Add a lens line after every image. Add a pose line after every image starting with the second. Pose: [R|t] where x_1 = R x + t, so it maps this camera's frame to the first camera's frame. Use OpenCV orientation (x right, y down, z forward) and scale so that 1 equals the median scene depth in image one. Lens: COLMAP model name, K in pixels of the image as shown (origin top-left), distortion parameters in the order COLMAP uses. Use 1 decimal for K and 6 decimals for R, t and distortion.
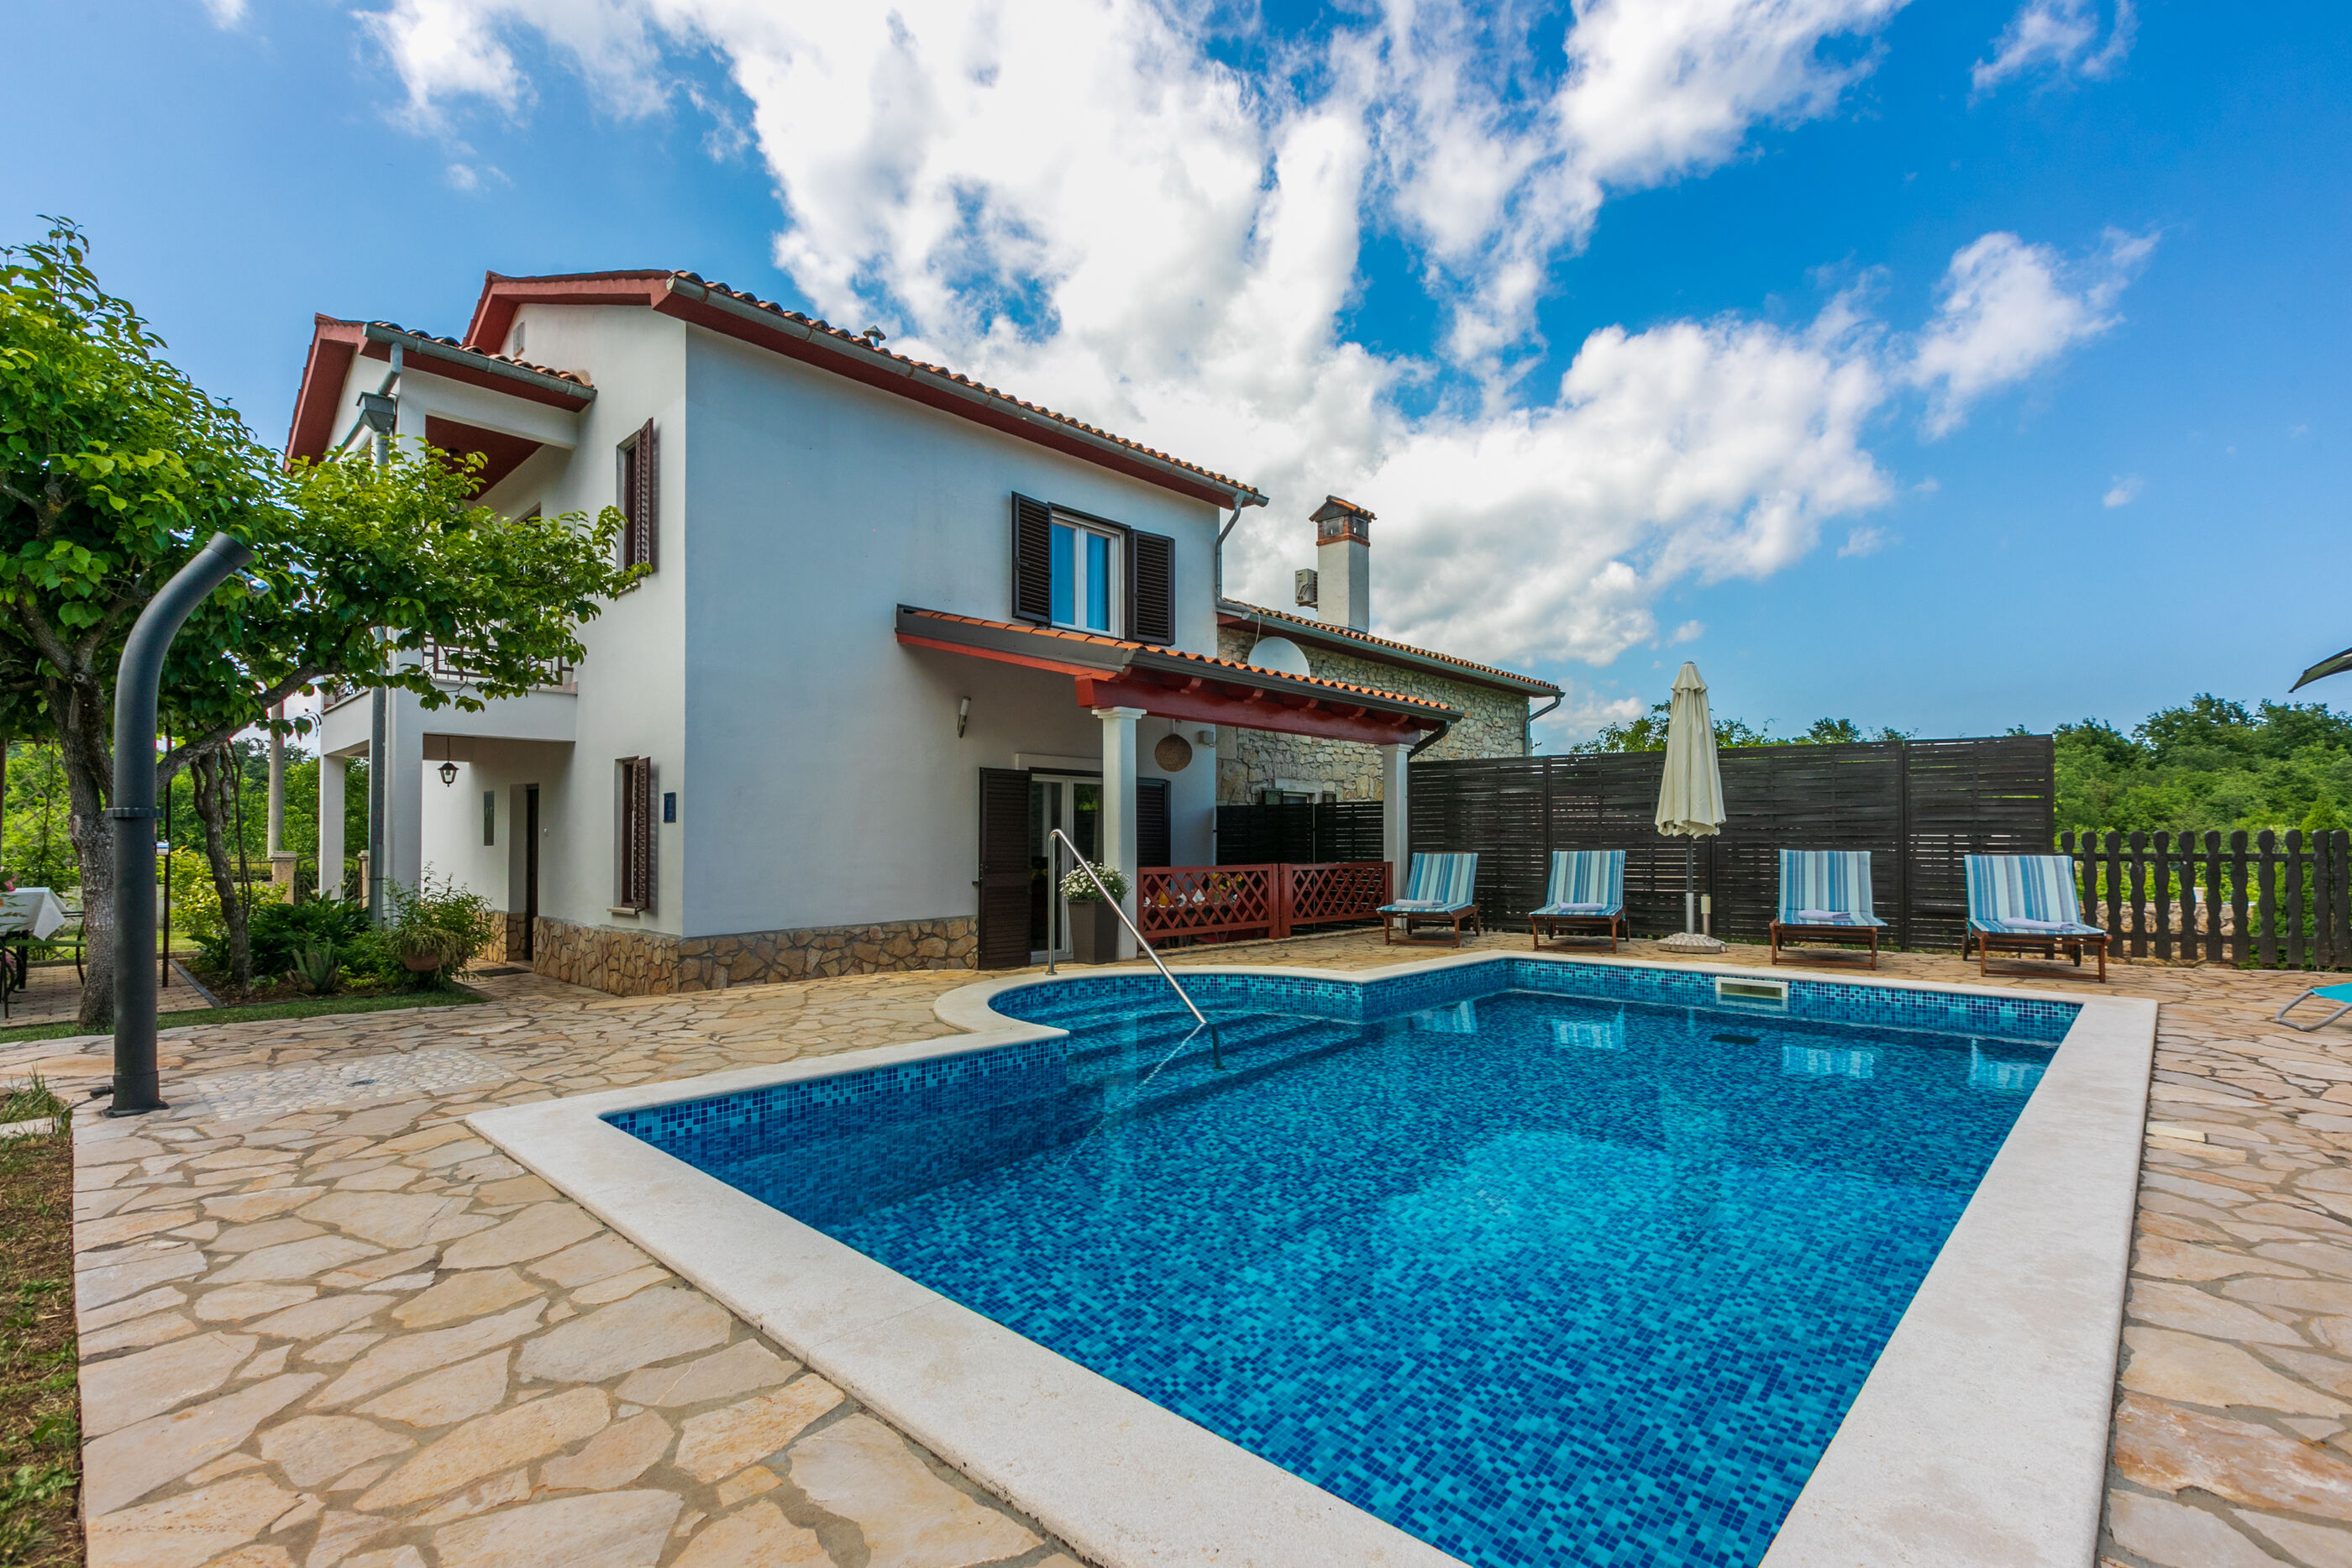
lens RADIAL K [[1069.0, 0, 1173.6], [0, 1069.0, 828.4], [0, 0, 1]] dist [0.001048, 0.000735]
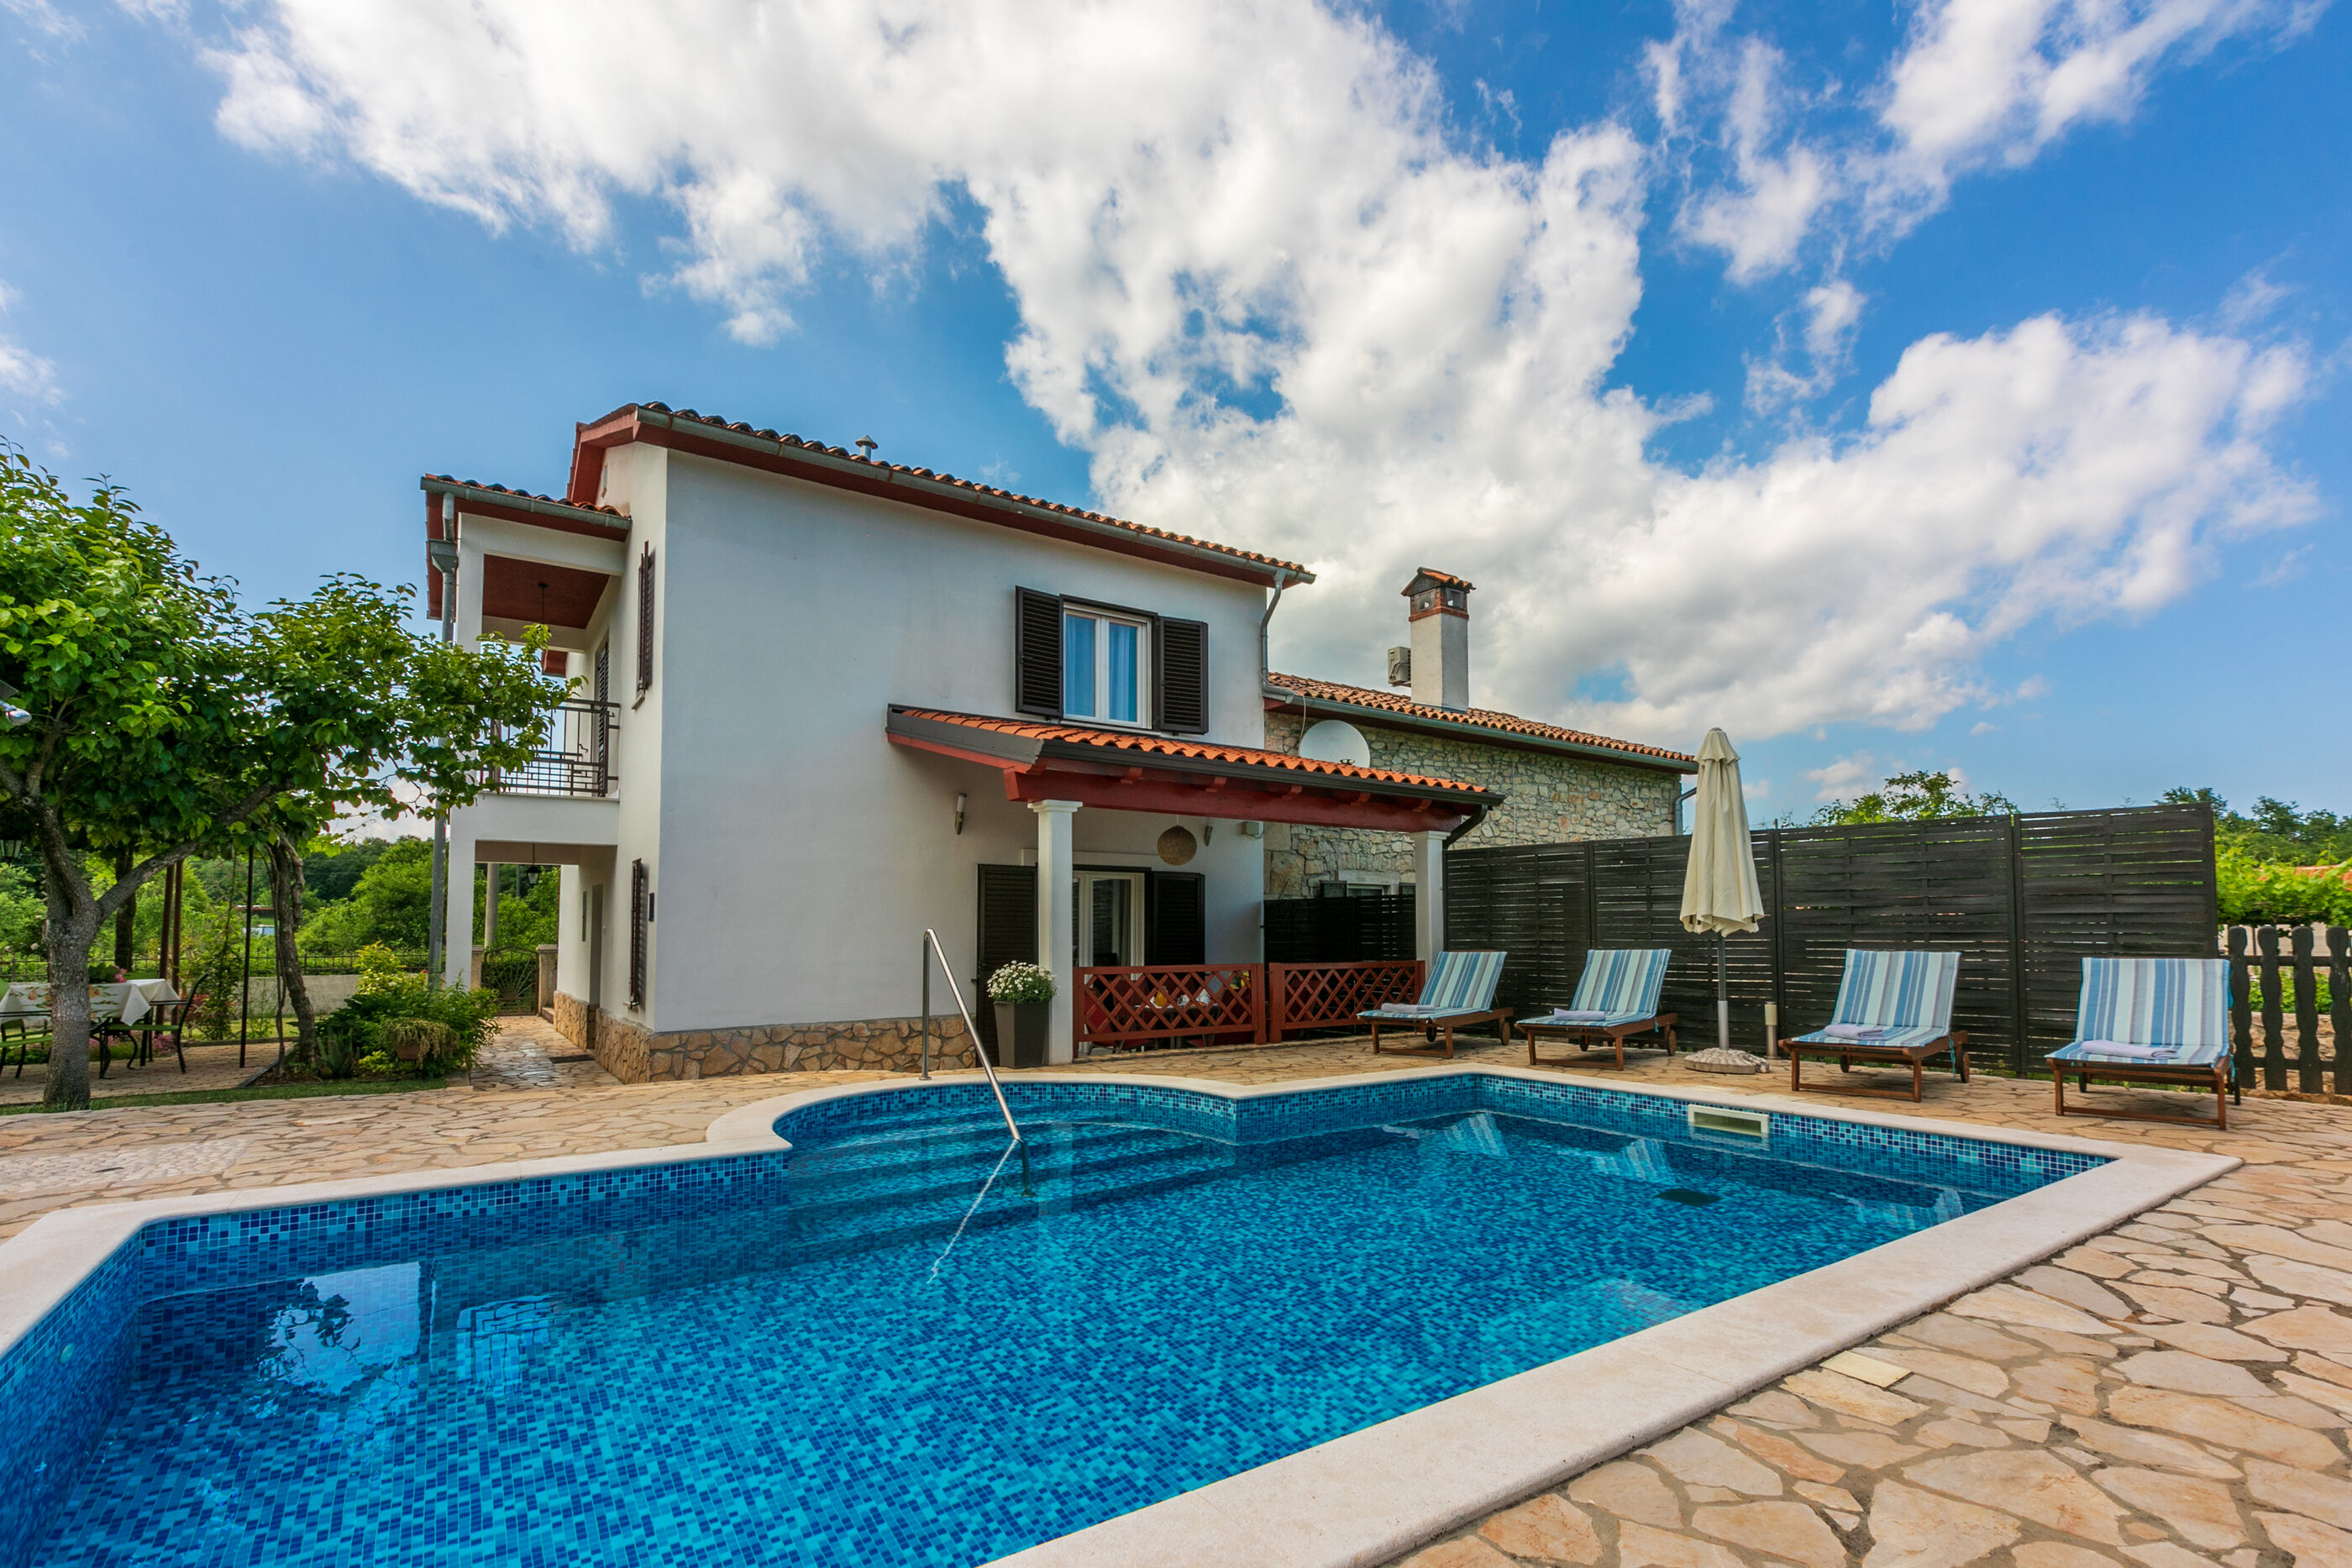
lens RADIAL K [[1074.2, 0, 1177.2], [0, 1074.2, 884.4], [0, 0, 1]] dist [0.001516, 0.000147]
pose [[0.977067, -0.010298, -0.212681, 0.232114], [0.003230, 0.999432, -0.033555, -0.004302], [0.212906, 0.032098, 0.976545, 0.072774]]
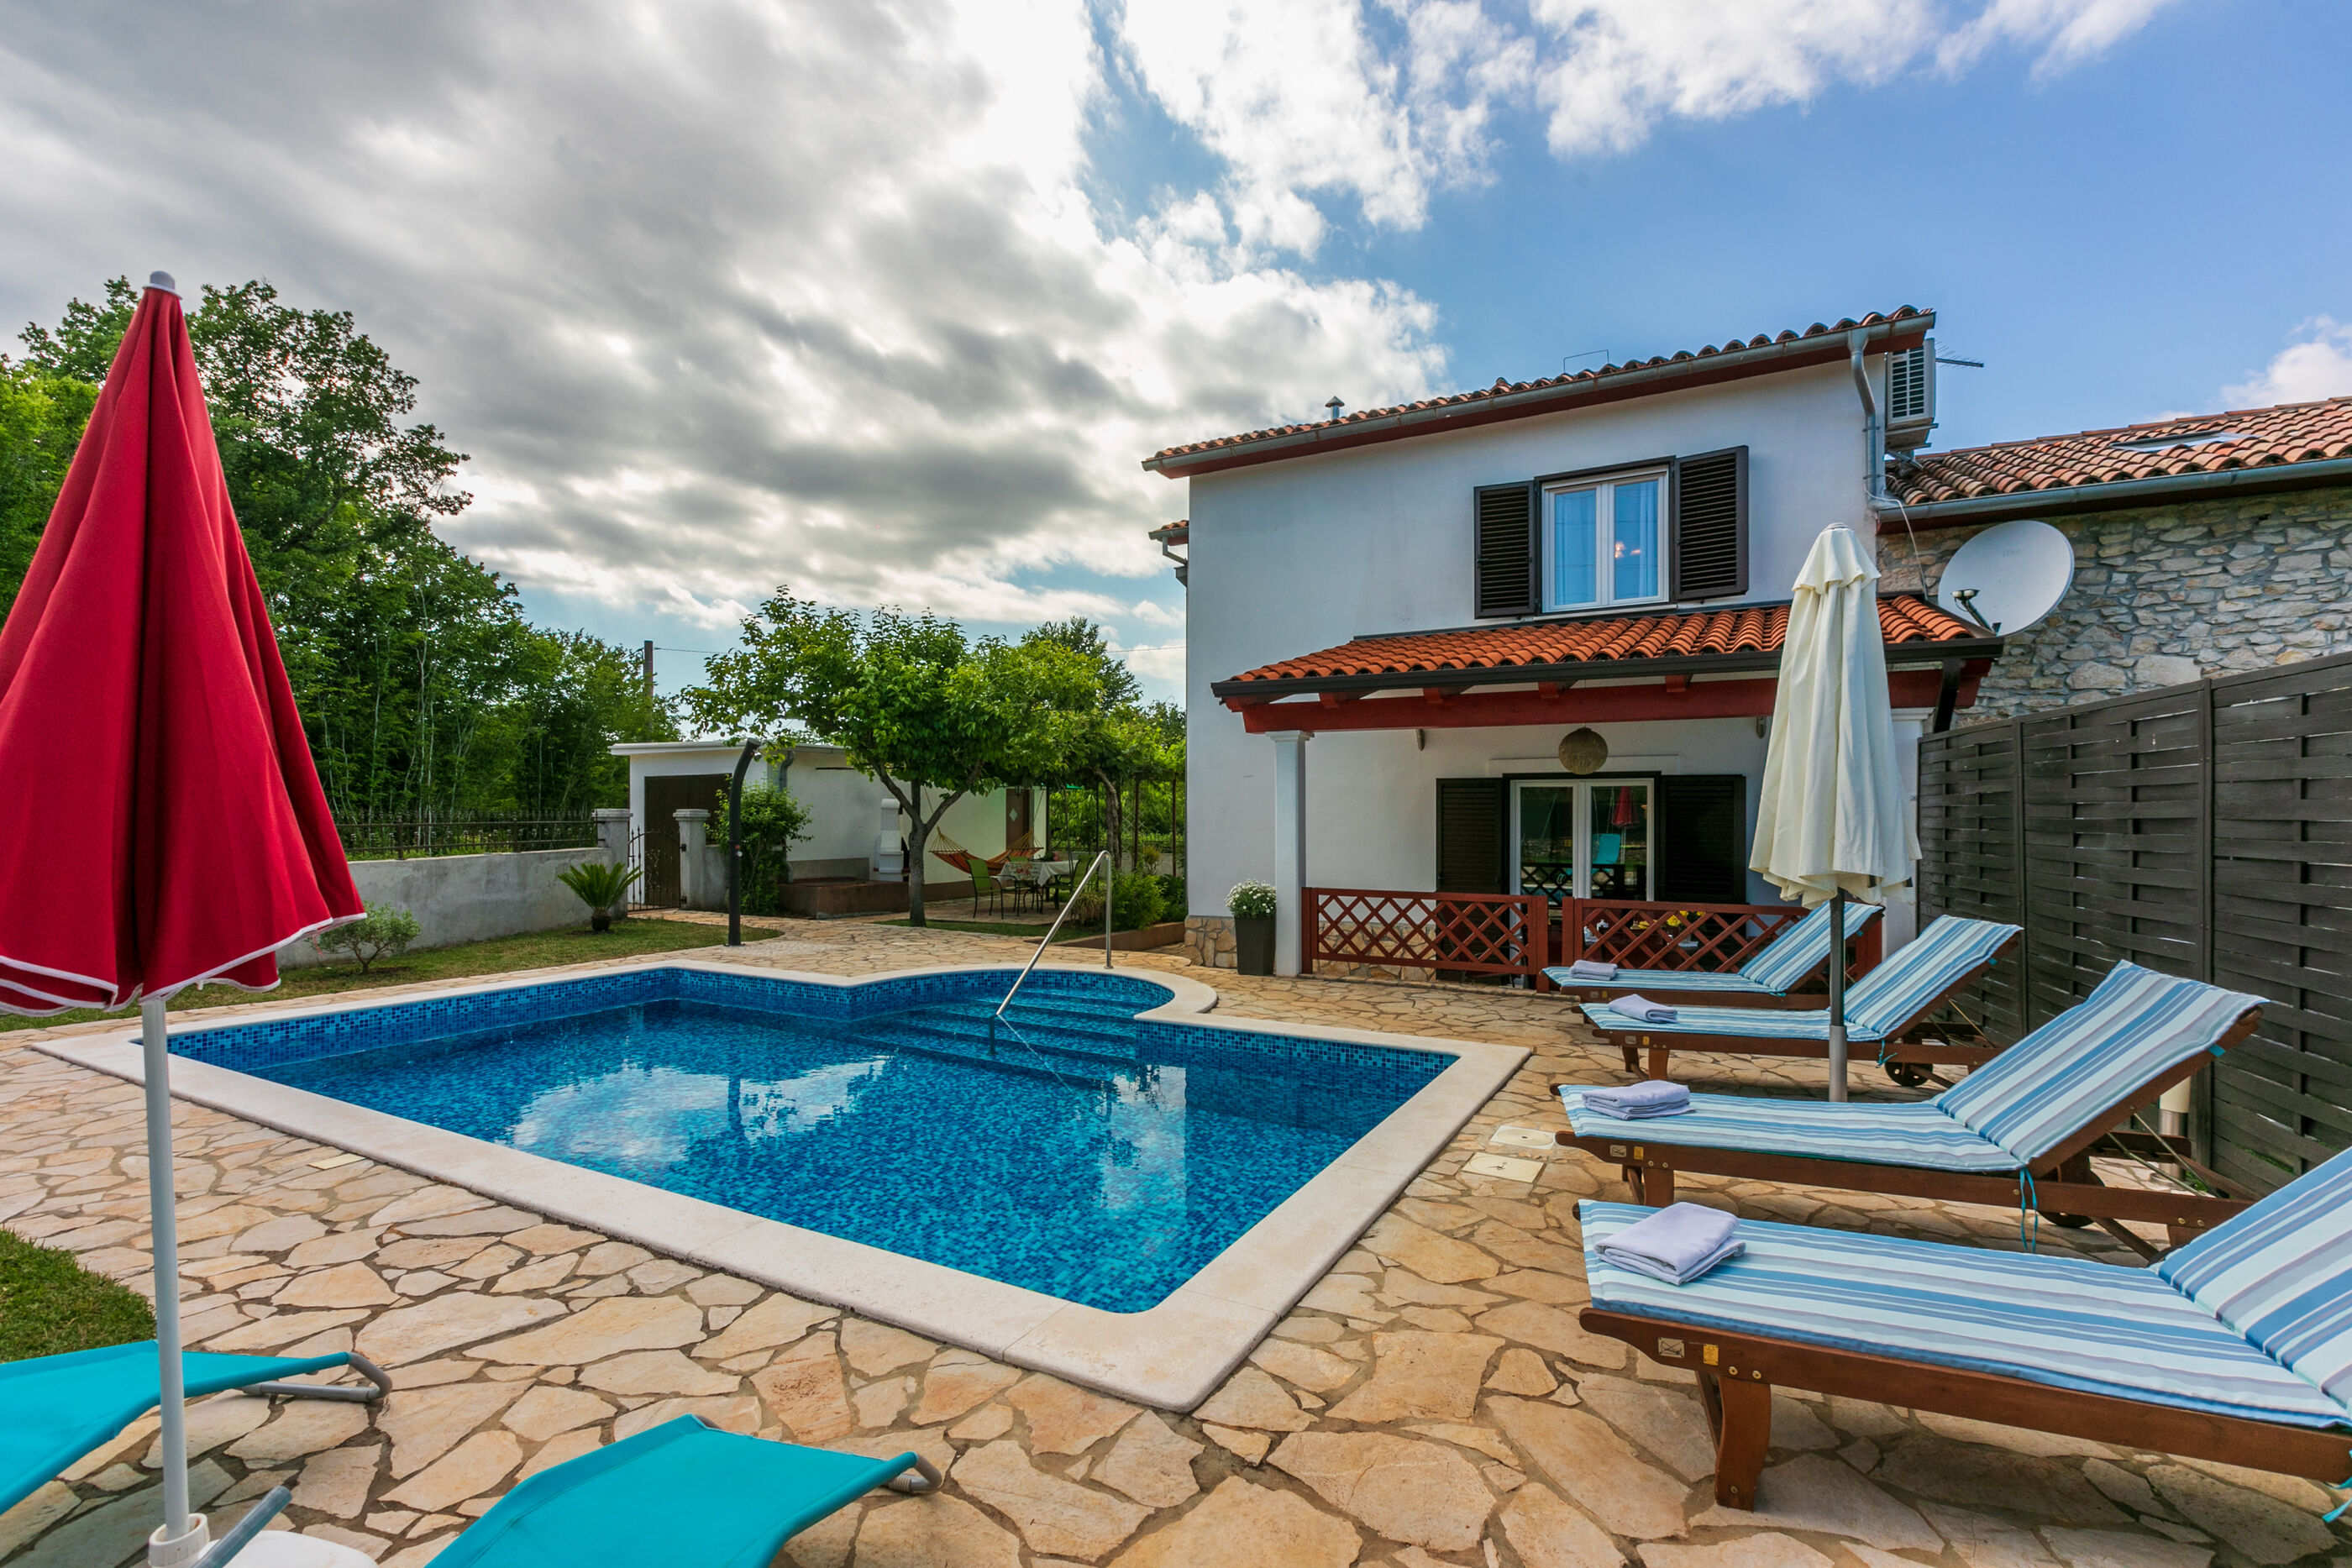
lens RADIAL K [[1088.6, 0, 1179.7], [0, 1088.6, 813.2], [0, 0, 1]] dist [0.000809, 0.000228]
pose [[0.232456, 0.003105, -0.972602, 0.831441], [0.011003, 0.999923, 0.005822, -0.036087], [0.972545, -0.012055, 0.232404, 0.581294]]
